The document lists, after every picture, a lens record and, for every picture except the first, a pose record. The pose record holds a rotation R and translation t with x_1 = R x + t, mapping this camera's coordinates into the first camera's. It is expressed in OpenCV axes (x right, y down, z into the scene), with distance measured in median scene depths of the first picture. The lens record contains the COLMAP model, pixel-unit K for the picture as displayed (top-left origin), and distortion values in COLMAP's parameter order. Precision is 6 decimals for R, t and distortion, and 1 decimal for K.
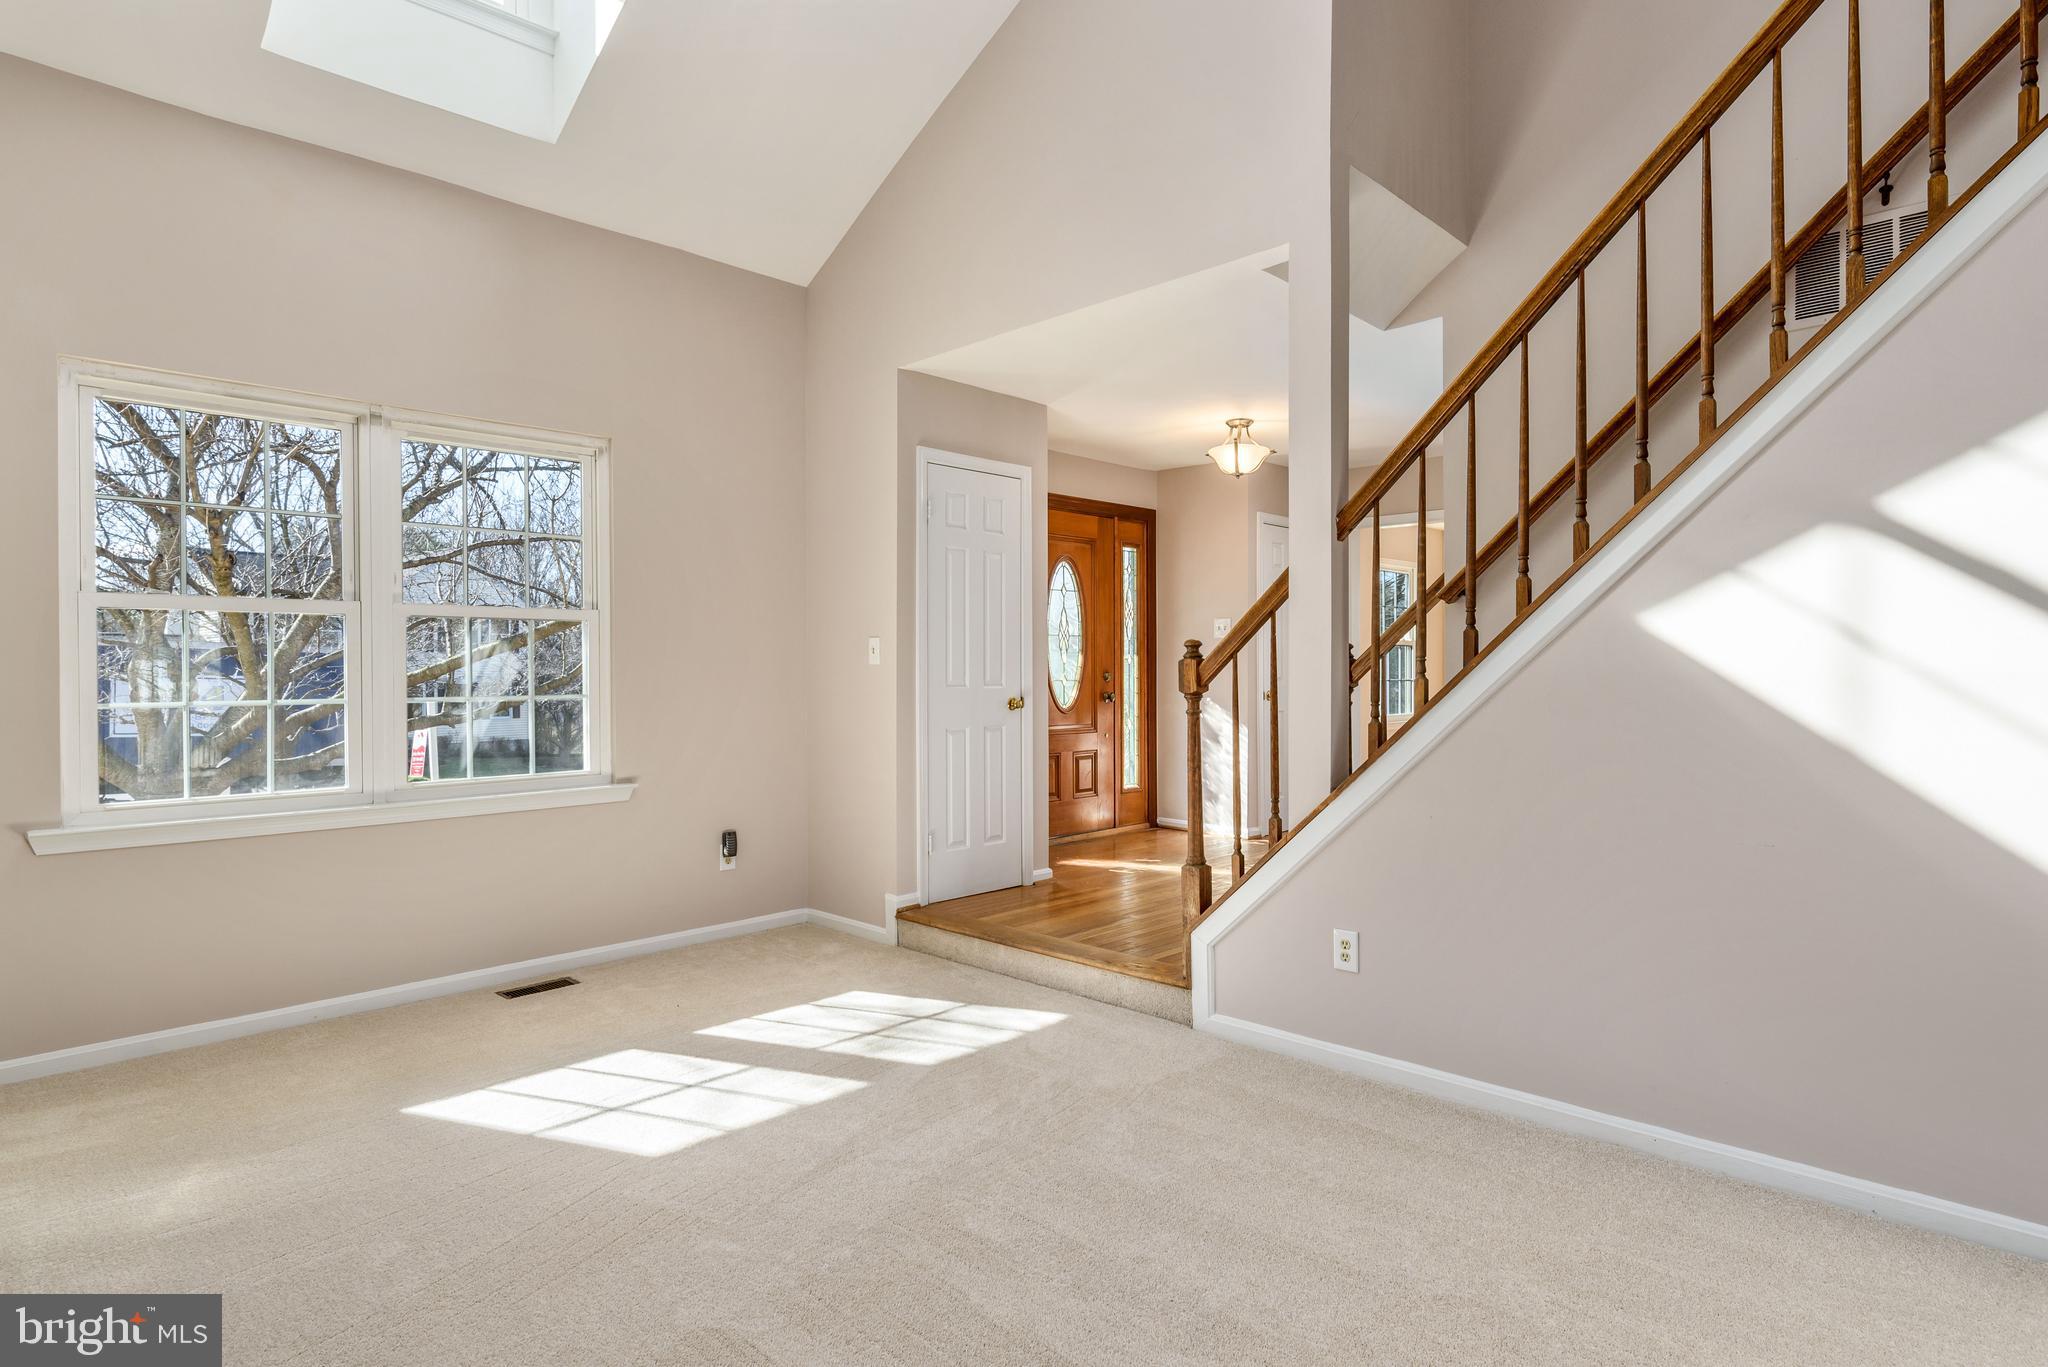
lens RADIAL K [[1076.1, 0, 1025.0], [0, 1076.1, 687.1], [0, 0, 1]] dist [-0.000002, -0.002365]
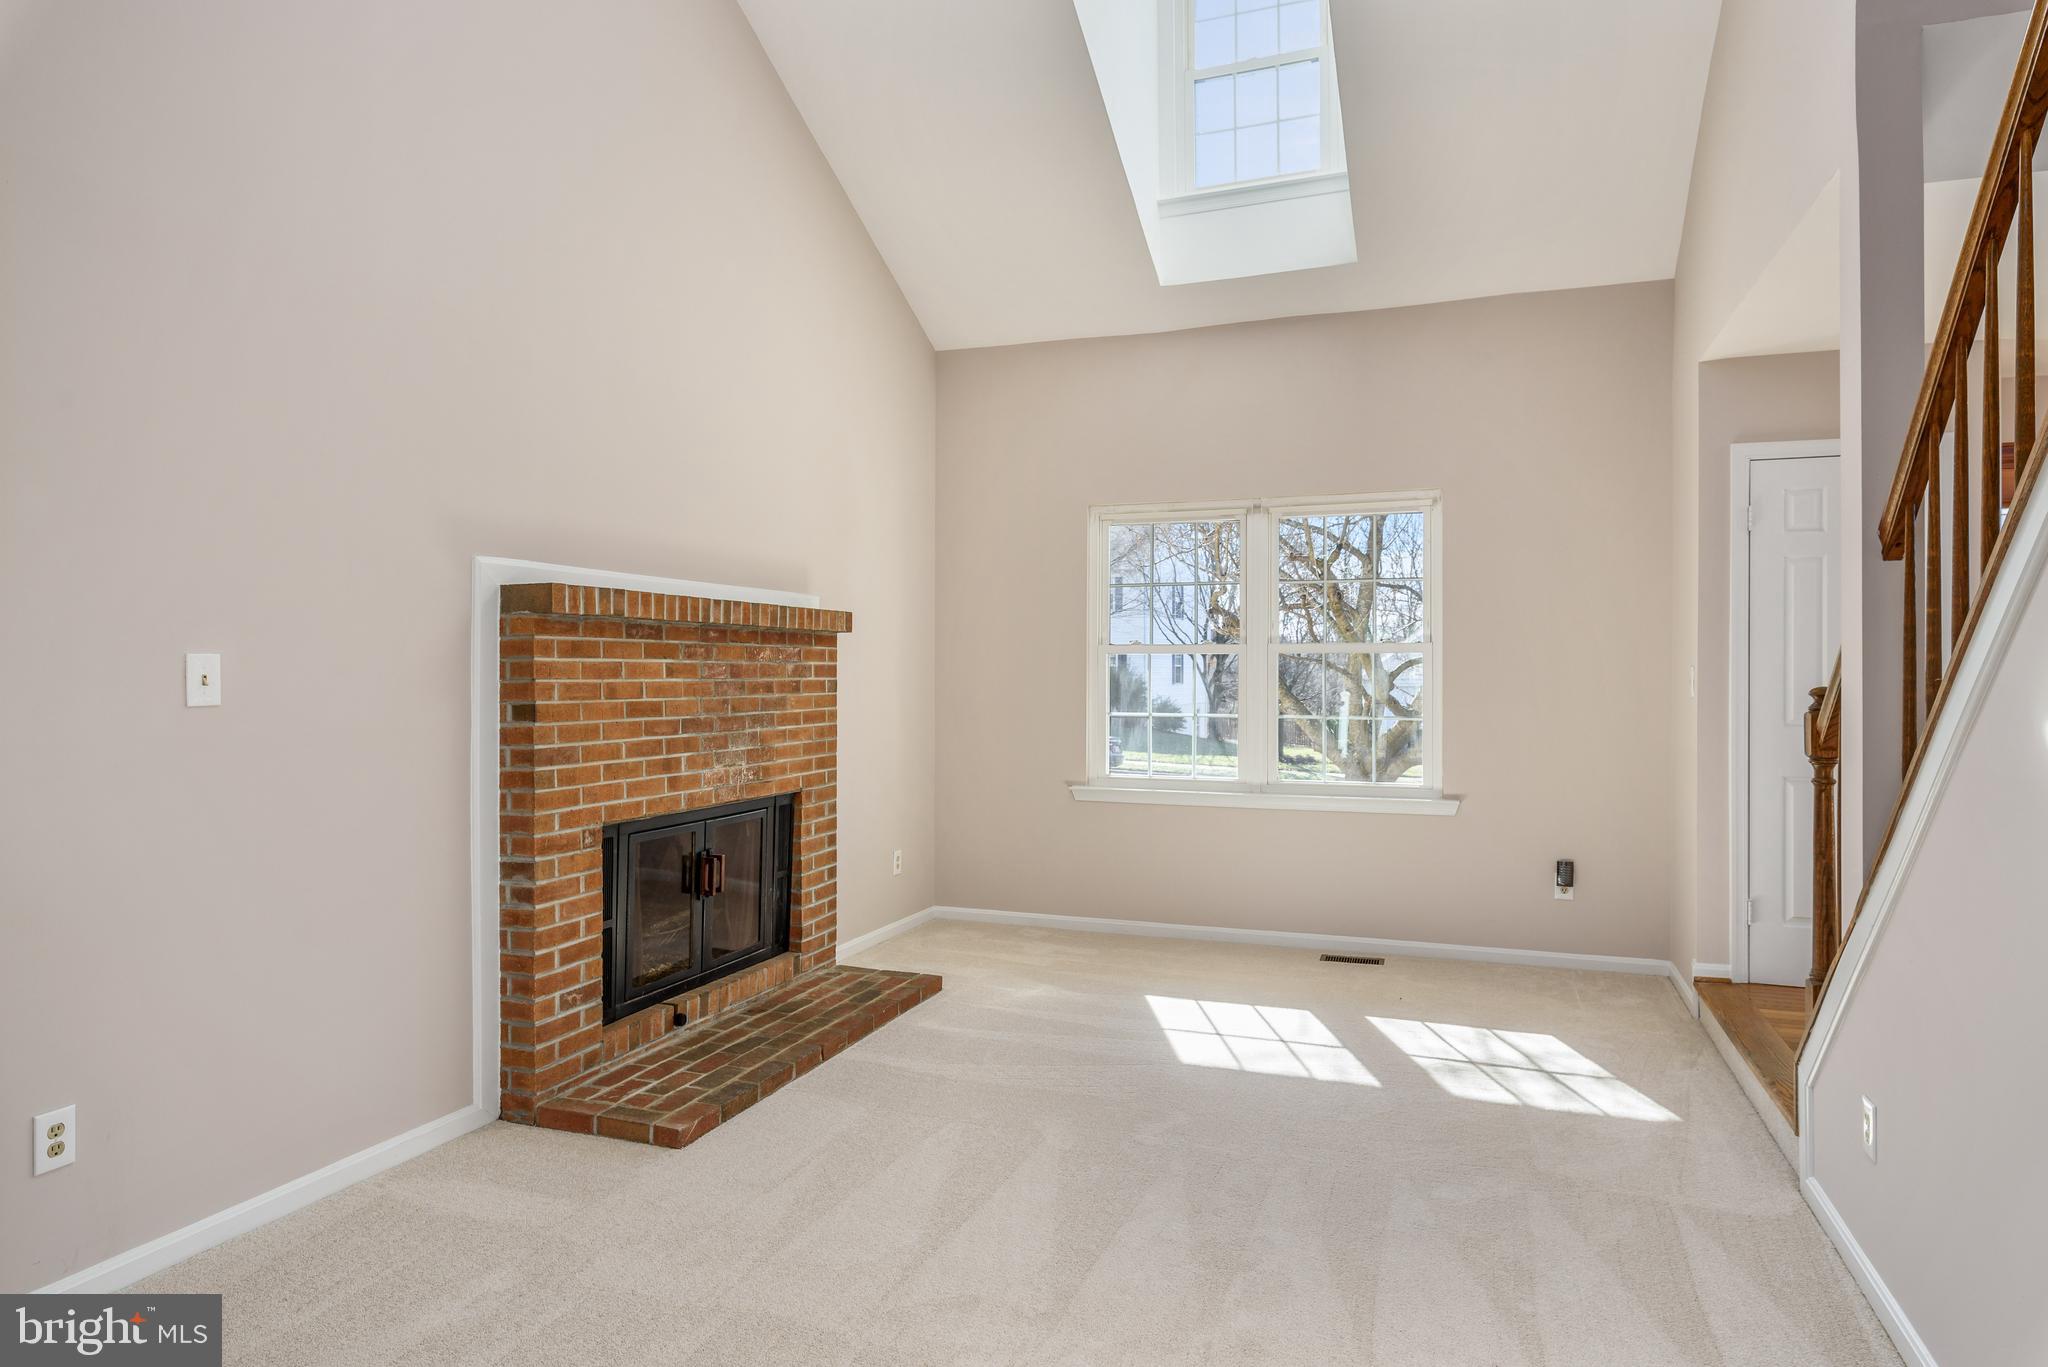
lens RADIAL K [[1184.4, 0, 1022.1], [0, 1184.4, 675.1], [0, 0, 1]] dist [-0.000554, -0.000408]
pose [[0.408223, 0.013449, -0.912783, 0.639419], [-0.014566, 0.999860, 0.008218, -0.047785], [0.912766, 0.009941, 0.408362, 0.123204]]
